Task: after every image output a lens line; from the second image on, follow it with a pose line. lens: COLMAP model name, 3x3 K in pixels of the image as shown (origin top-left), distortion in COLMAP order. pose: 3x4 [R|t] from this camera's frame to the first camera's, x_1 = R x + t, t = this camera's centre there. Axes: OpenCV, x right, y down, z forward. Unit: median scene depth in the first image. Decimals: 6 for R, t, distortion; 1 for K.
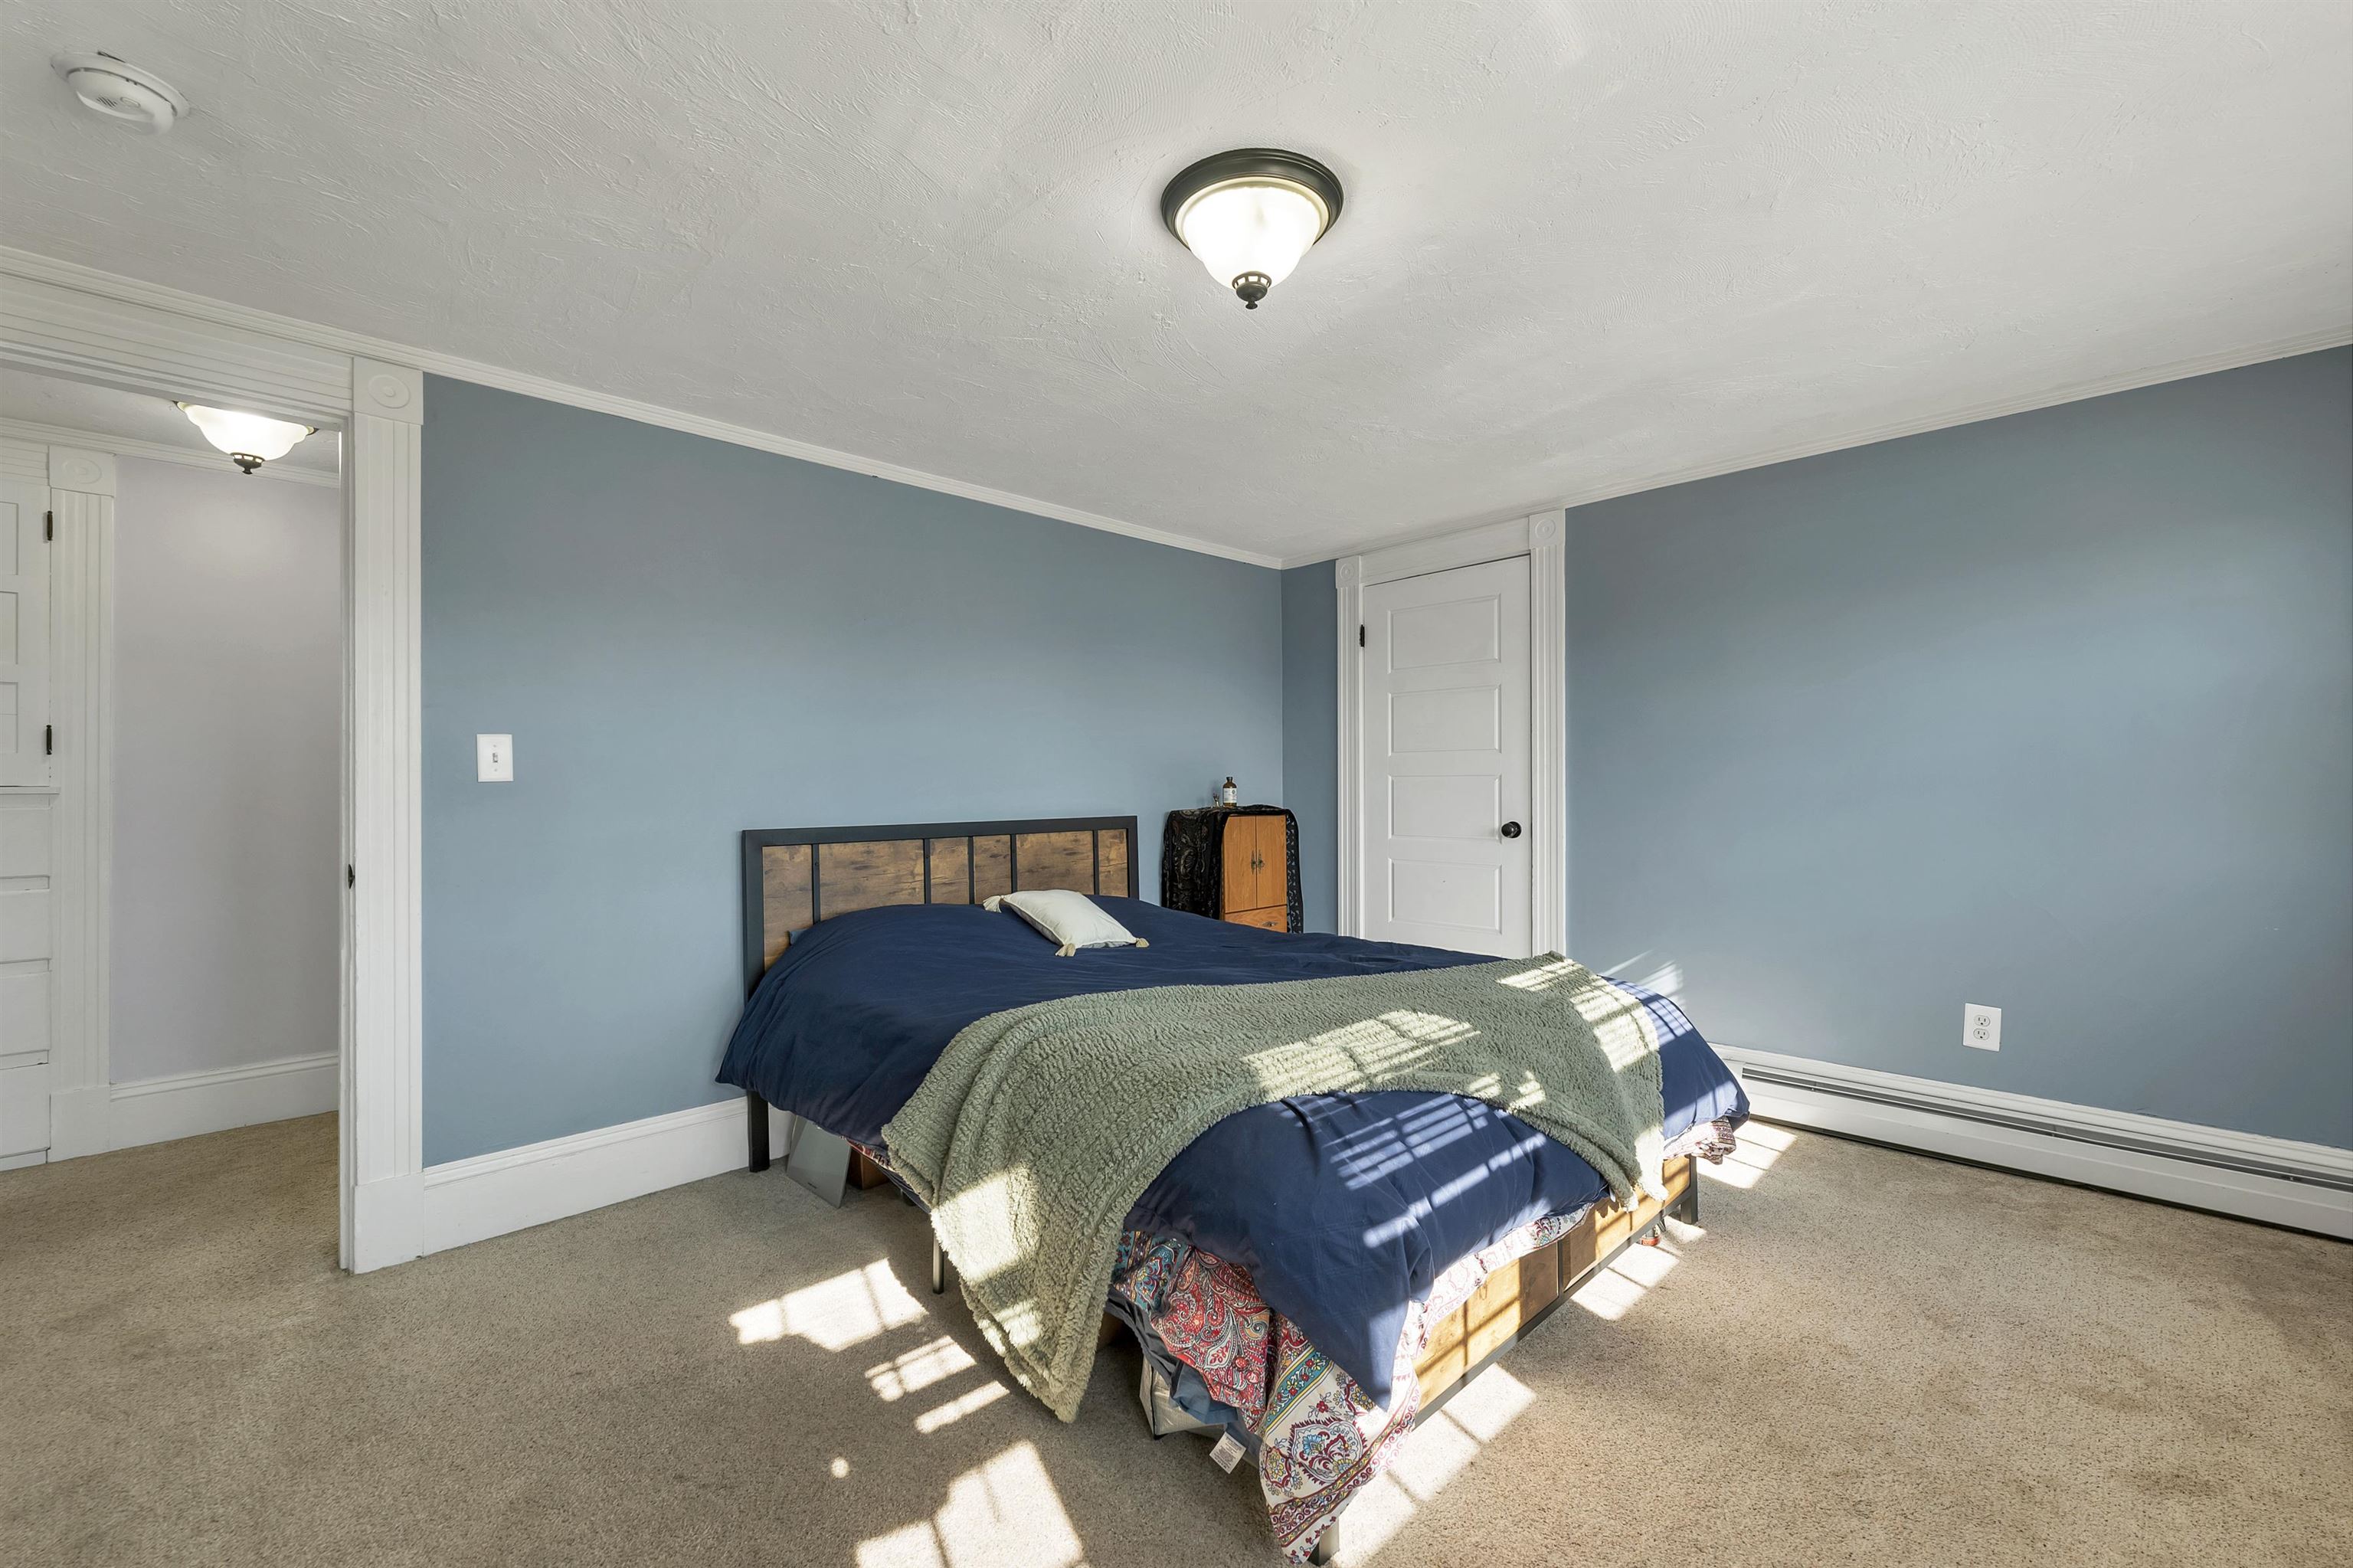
lens RADIAL K [[987.6, 0, 1162.6], [0, 987.6, 783.1], [0, 0, 1]] dist [0.004578, -0.000043]
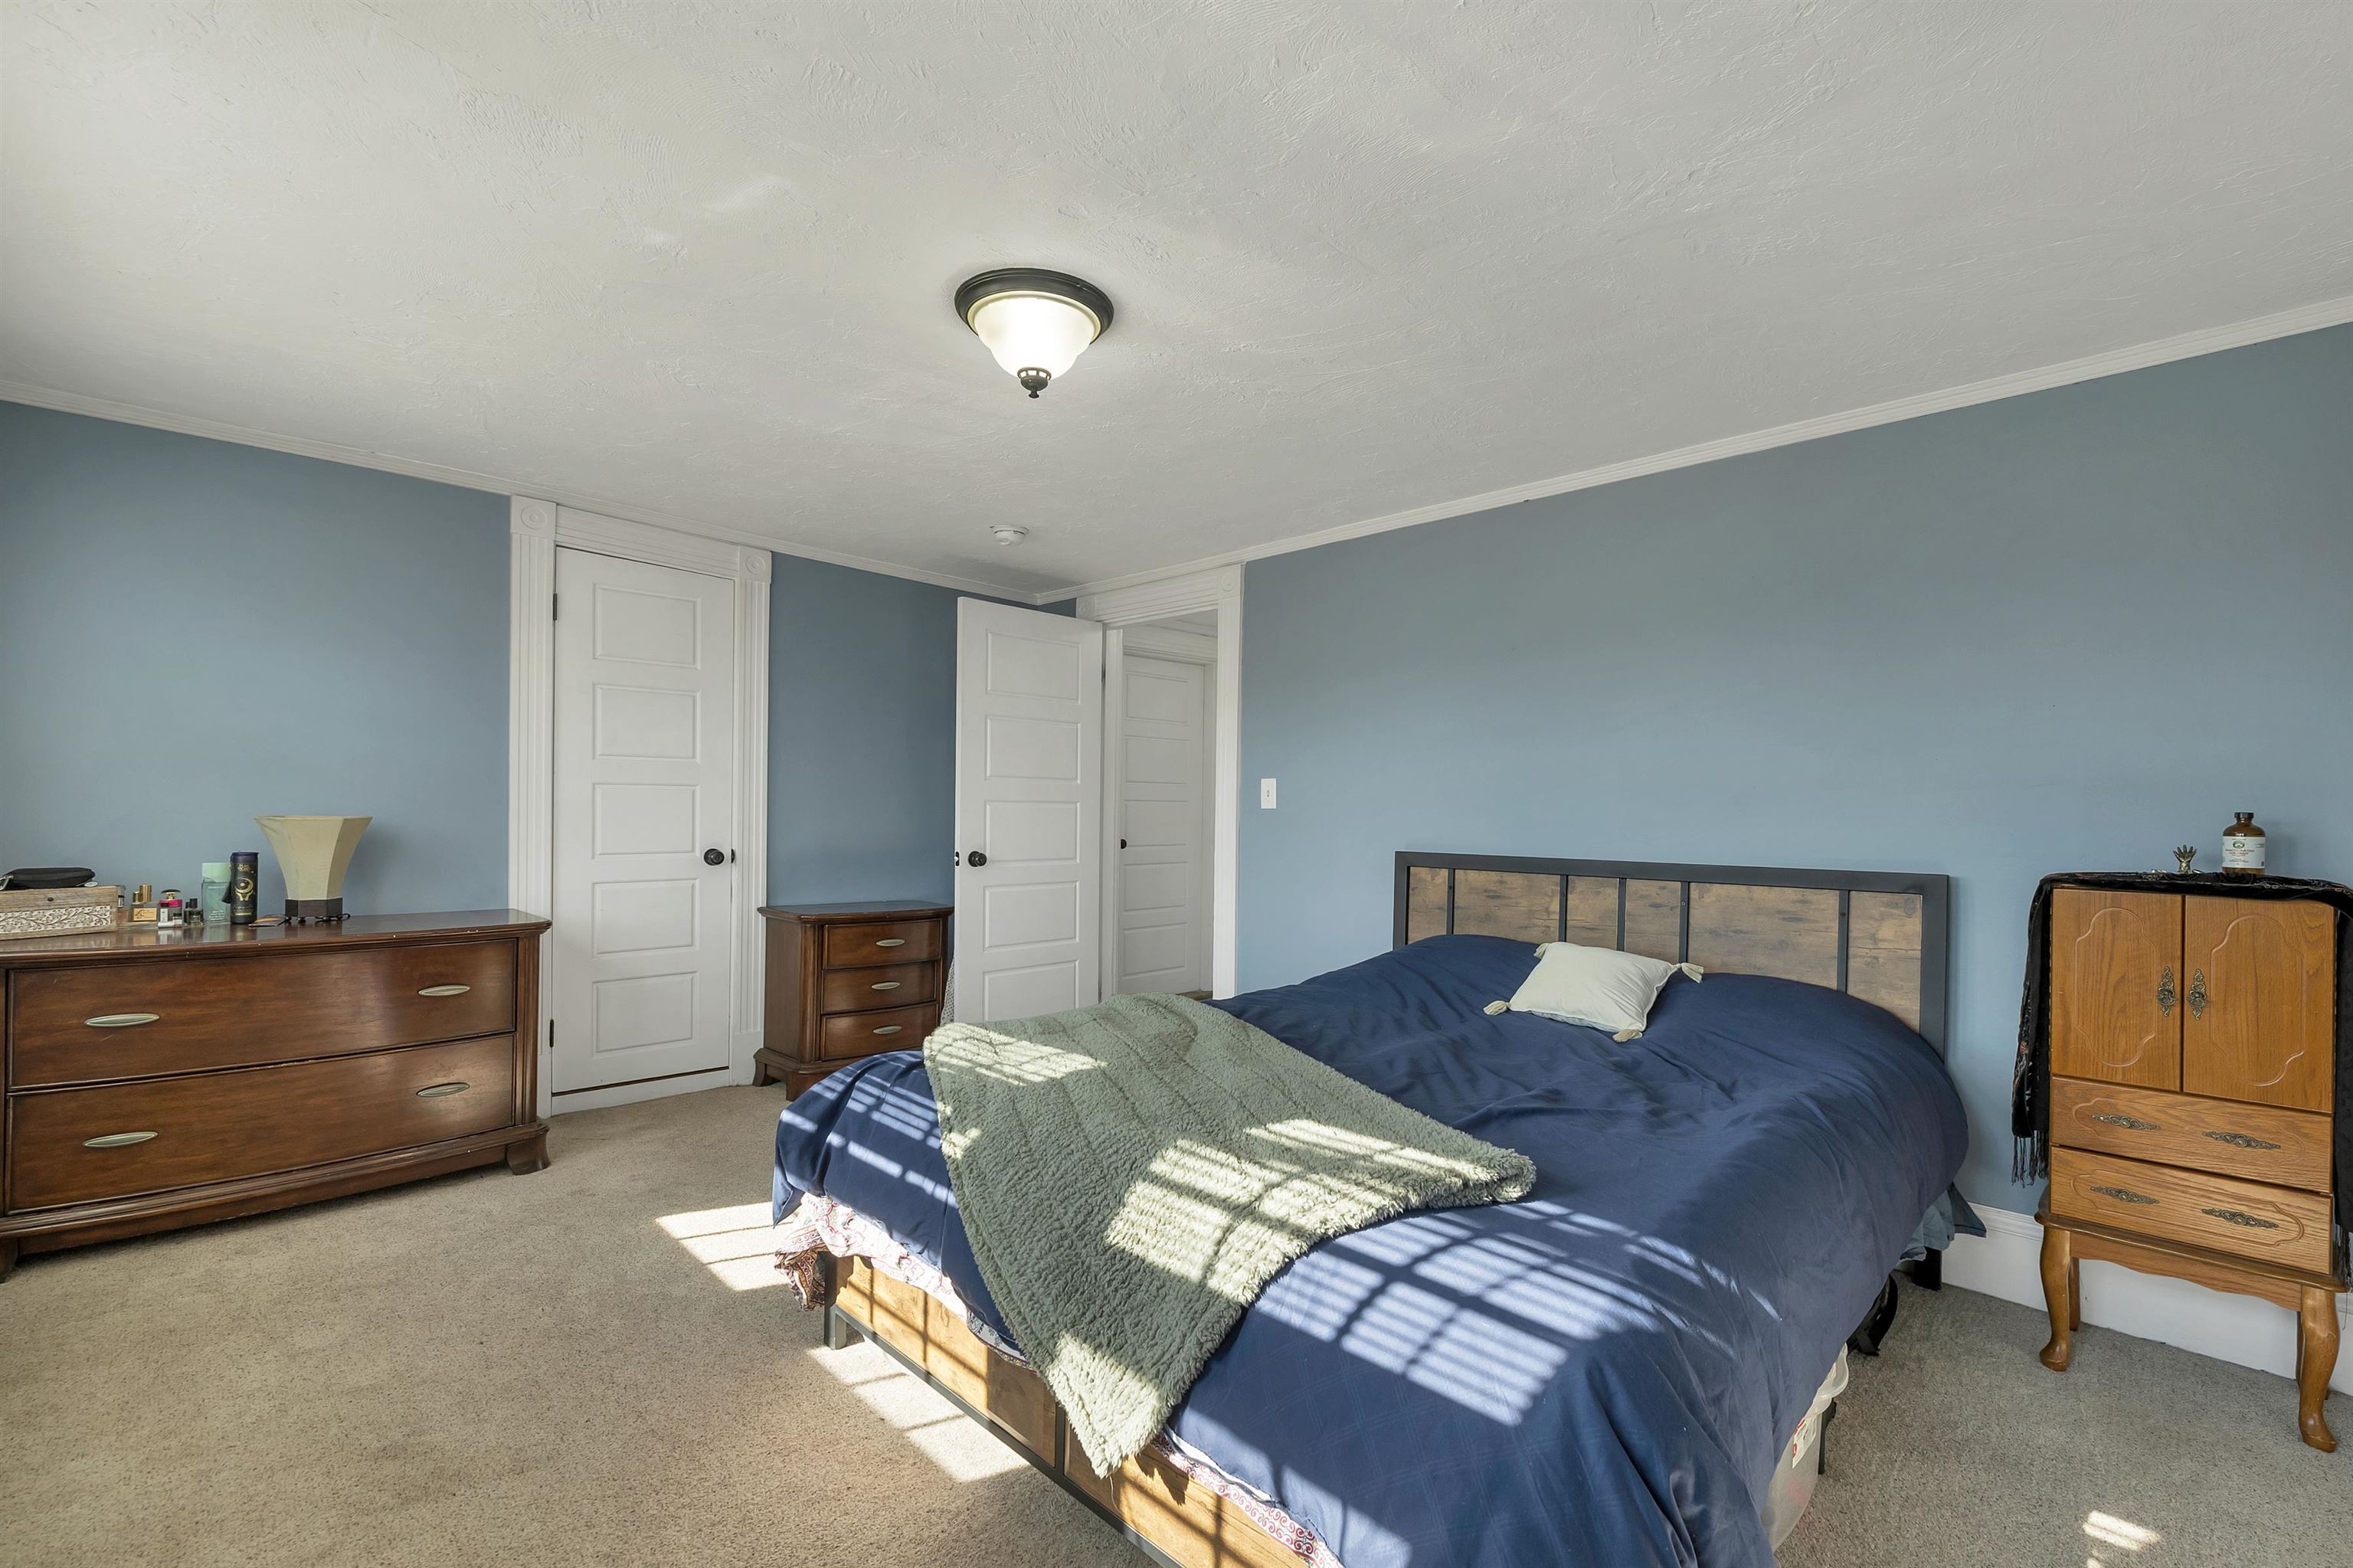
lens RADIAL K [[987.6, 0, 1177.1], [0, 987.6, 820.3], [0, 0, 1]] dist [0.004578, -0.000043]
pose [[0.001384, 0.013786, -0.999904, 0.708401], [-0.013176, 0.999818, 0.013767, -0.003008], [0.999912, 0.013155, 0.001565, 0.659928]]
